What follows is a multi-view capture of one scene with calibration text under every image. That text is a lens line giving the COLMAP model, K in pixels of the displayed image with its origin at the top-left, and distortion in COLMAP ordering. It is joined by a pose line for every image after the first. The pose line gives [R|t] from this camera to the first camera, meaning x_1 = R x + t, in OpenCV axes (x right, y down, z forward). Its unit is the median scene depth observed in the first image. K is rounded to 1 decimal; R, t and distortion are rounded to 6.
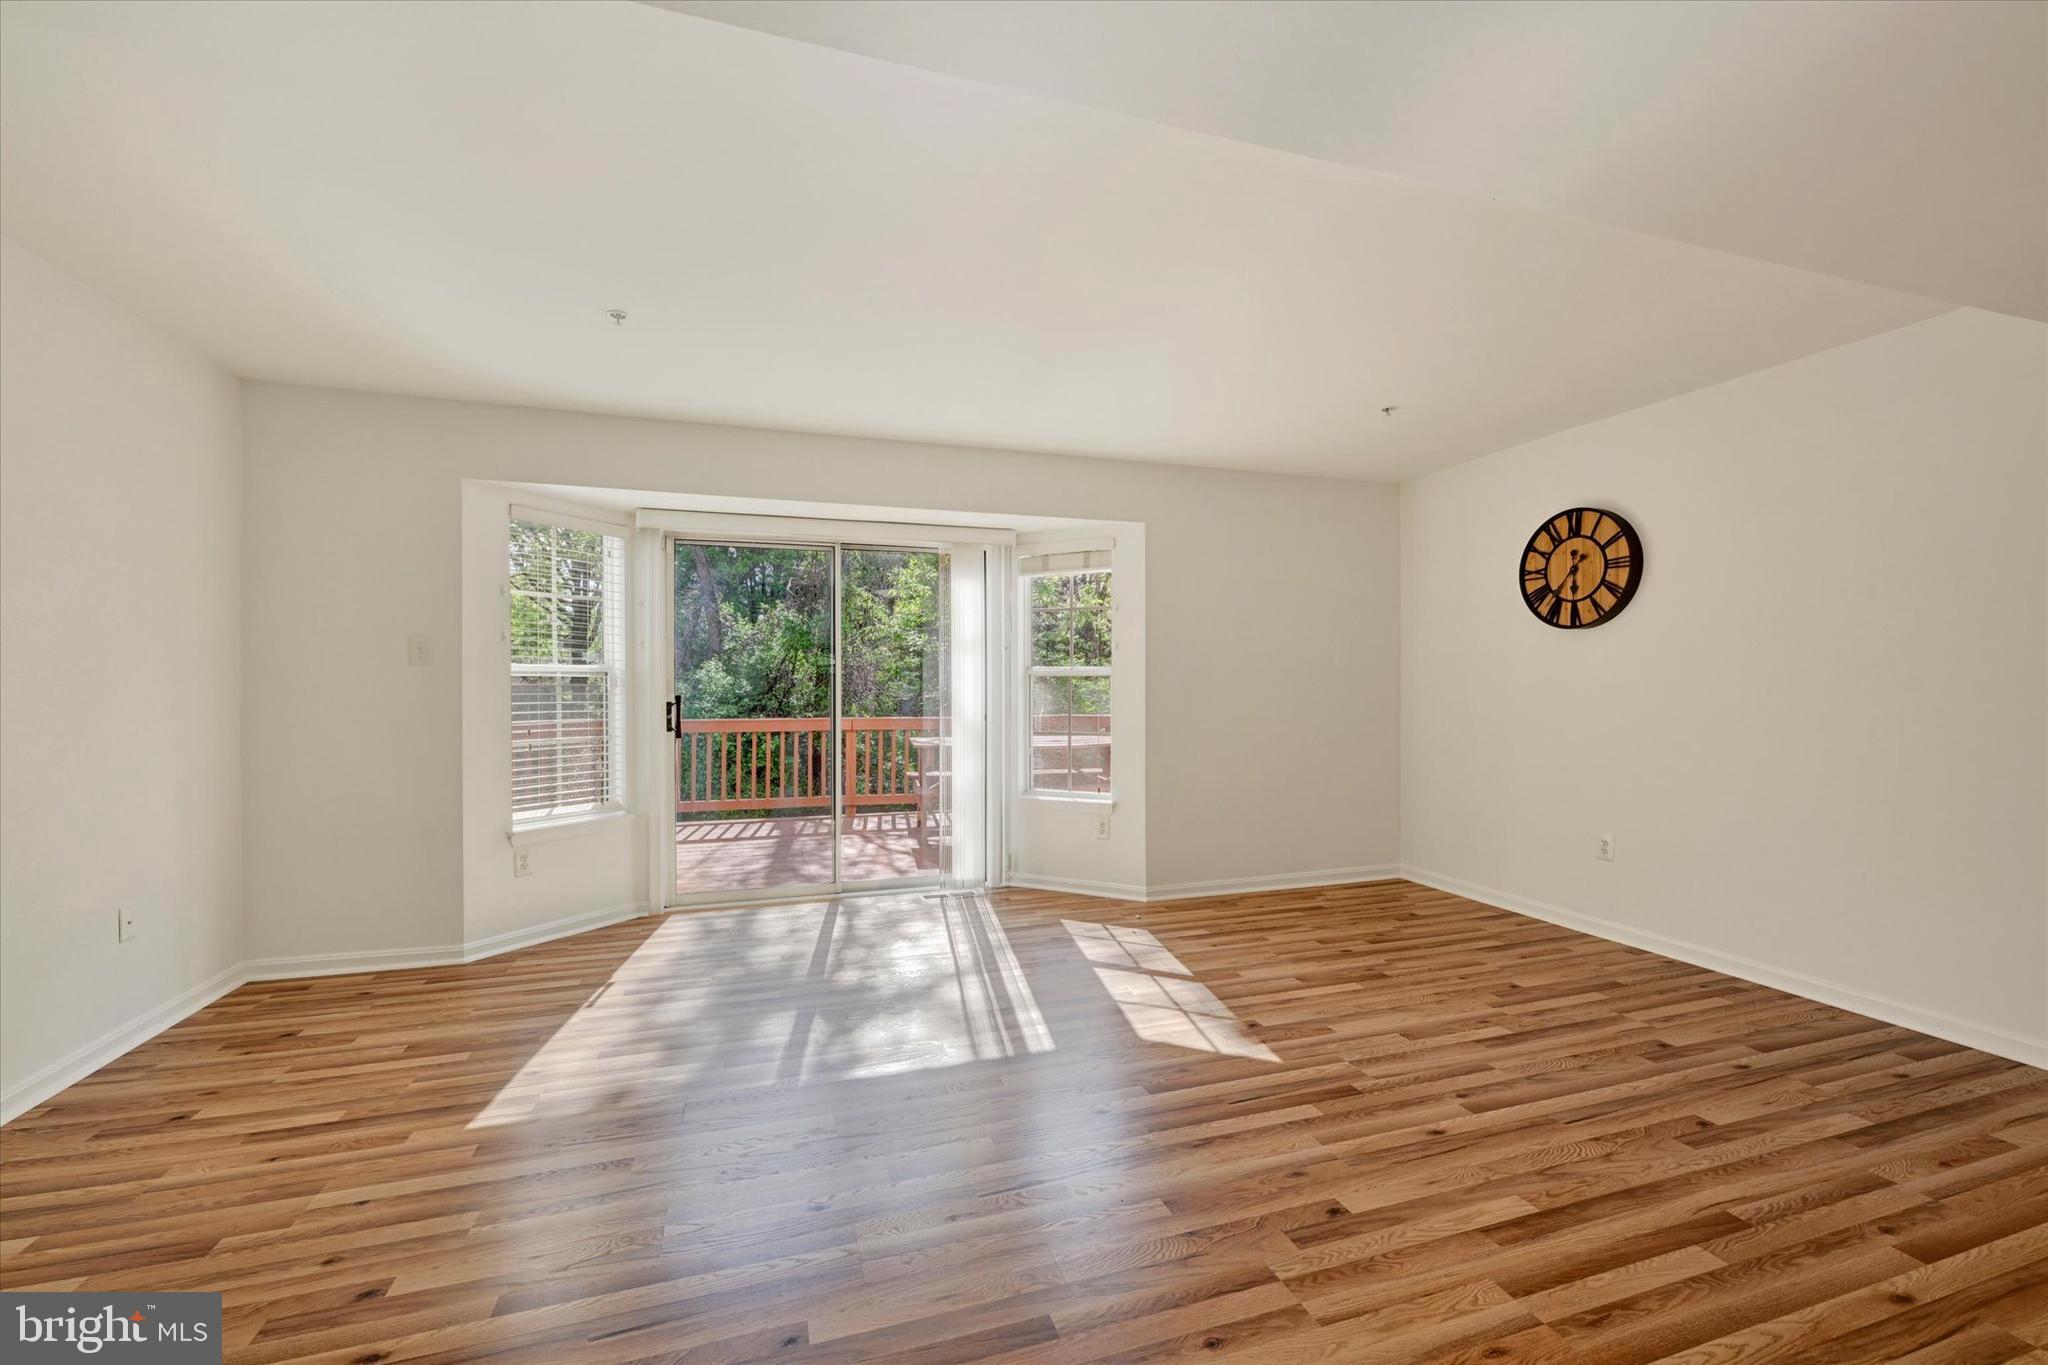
lens RADIAL K [[833.5, 0, 1026.9], [0, 833.5, 682.4], [0, 0, 1]] dist [-0.001839, 0.000272]
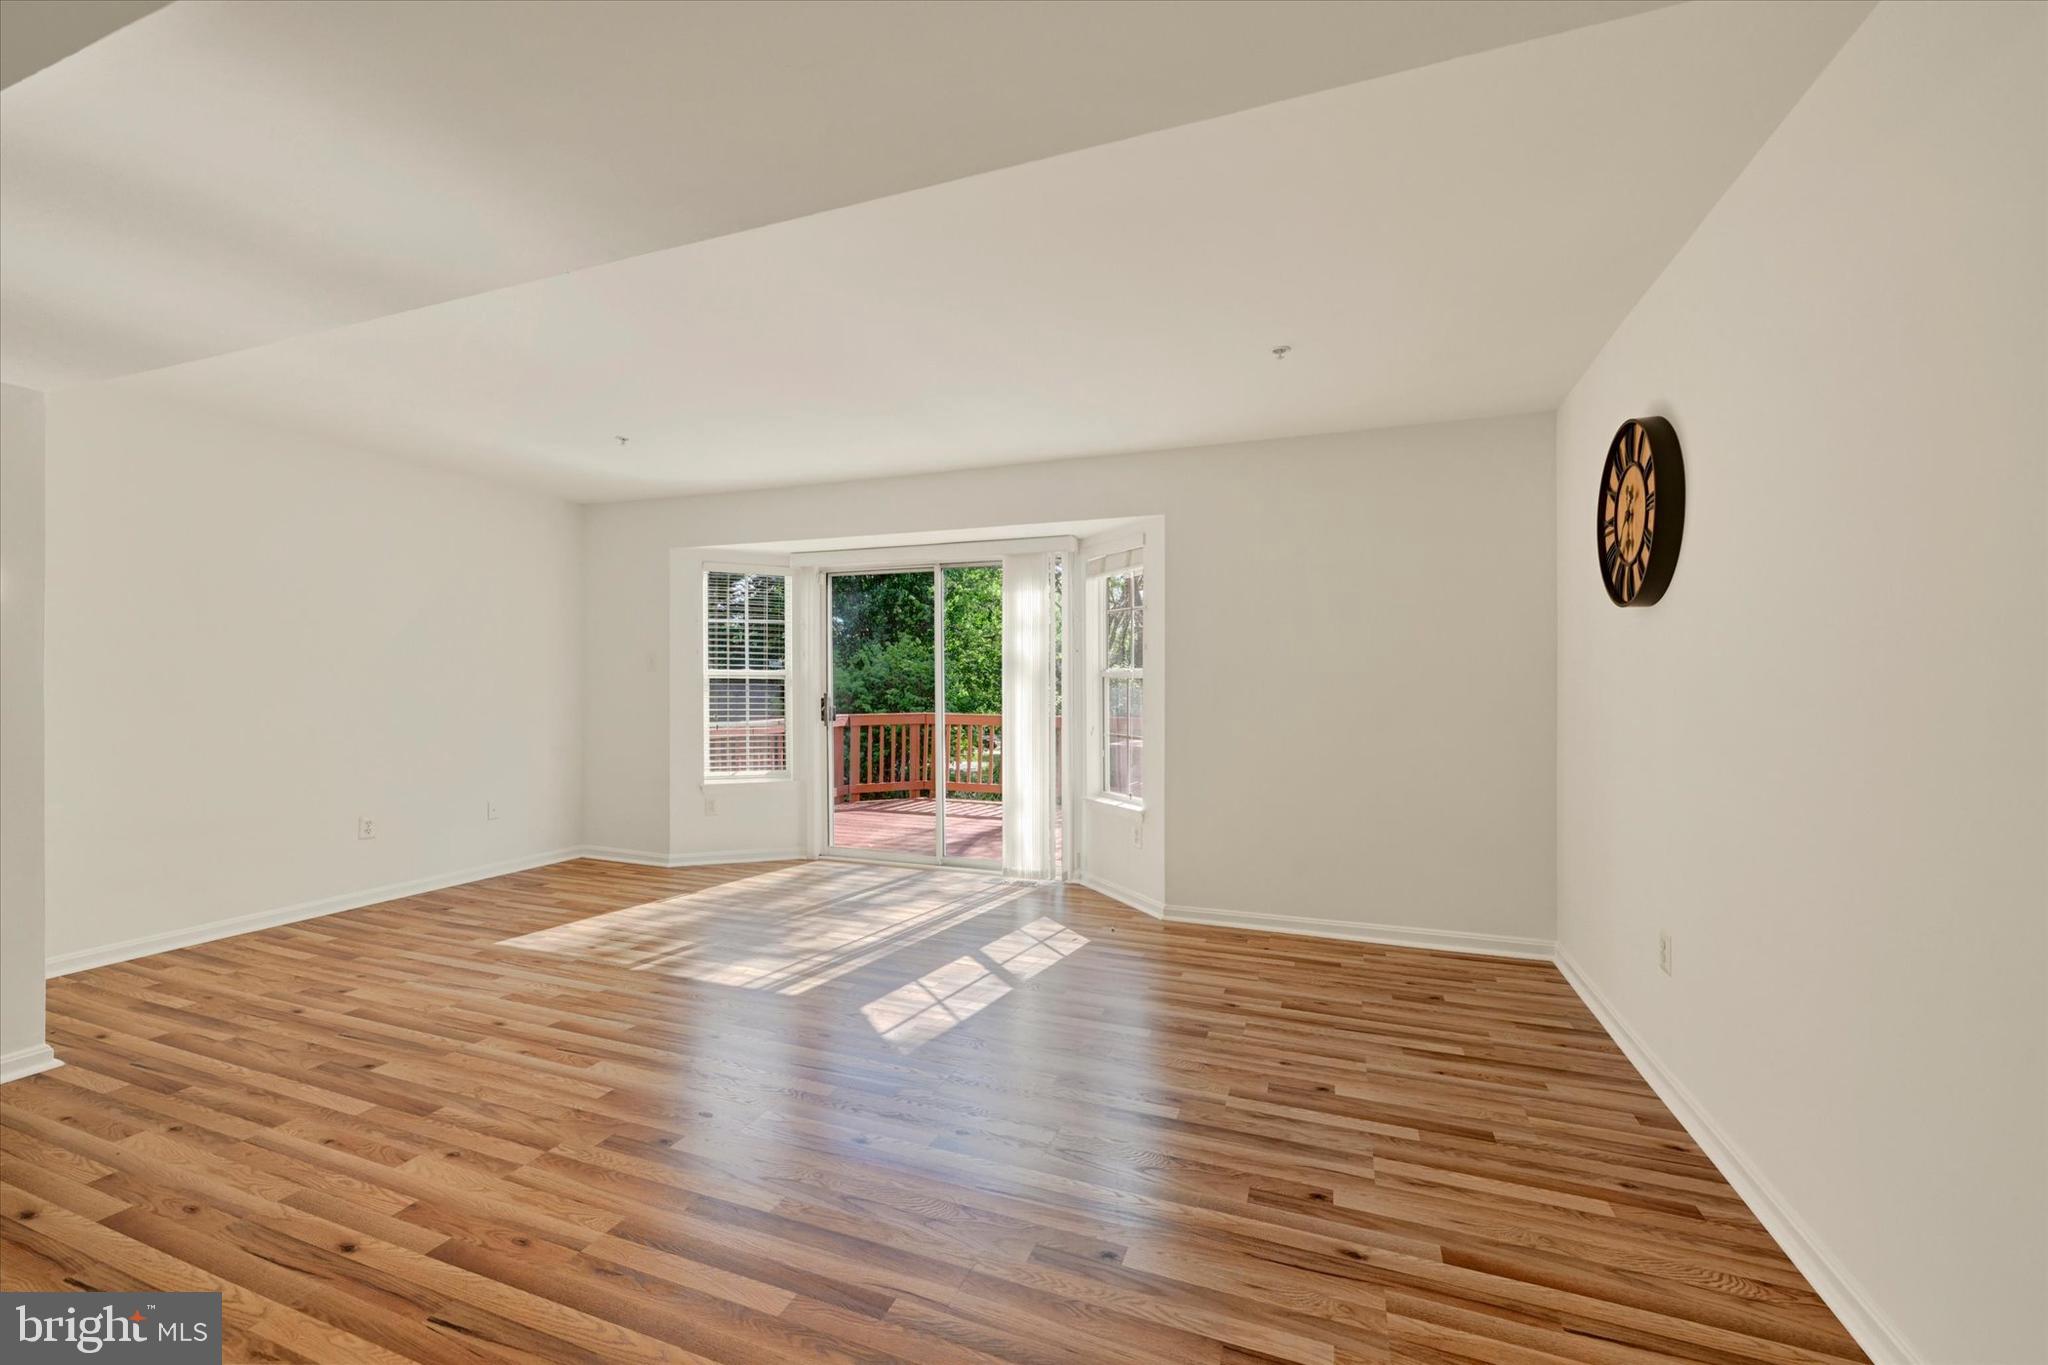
lens RADIAL K [[843.6, 0, 1018.2], [0, 843.6, 684.1], [0, 0, 1]] dist [0.002855, 0.000143]
pose [[0.773485, 0.005383, -0.633792, 0.722589], [-0.004418, 0.999985, 0.003101, -0.004099], [0.633799, 0.000402, 0.773497, 0.193788]]
